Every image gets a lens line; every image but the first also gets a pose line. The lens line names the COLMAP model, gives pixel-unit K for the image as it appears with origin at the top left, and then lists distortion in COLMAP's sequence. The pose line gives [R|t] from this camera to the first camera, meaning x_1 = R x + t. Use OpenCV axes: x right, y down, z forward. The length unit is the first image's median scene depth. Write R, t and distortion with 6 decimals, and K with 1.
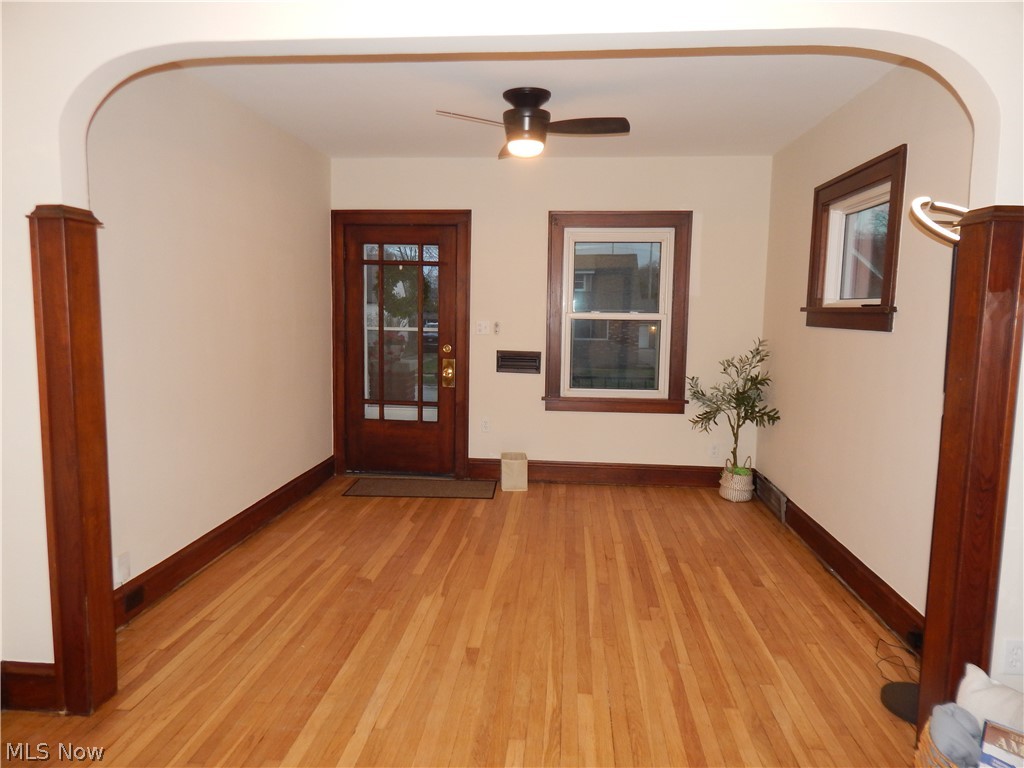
lens RADIAL K [[678.4, 0, 513.4], [0, 678.4, 380.3], [0, 0, 1]] dist [0.004298, -0.007791]
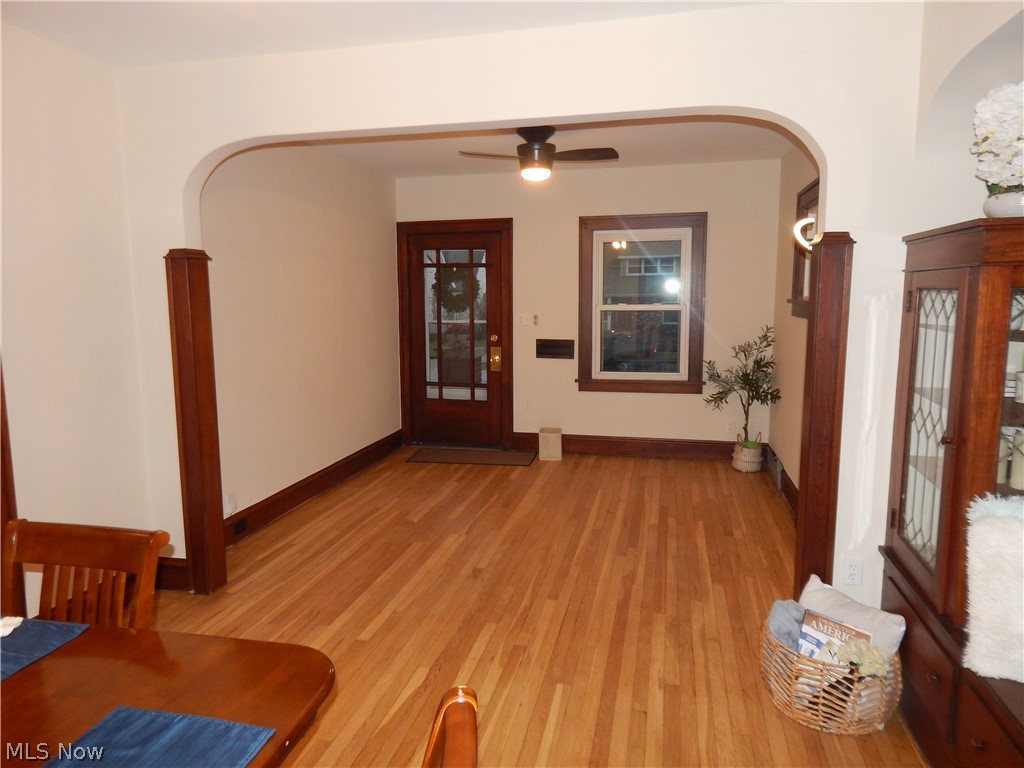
lens RADIAL K [[678.4, 0, 513.4], [0, 678.4, 380.3], [0, 0, 1]] dist [0.004298, -0.007791]
pose [[0.989505, -0.003076, -0.144464, 0.154268], [0.006320, 0.999738, 0.022007, 0.000536], [0.144359, -0.022689, 0.989265, -0.222412]]
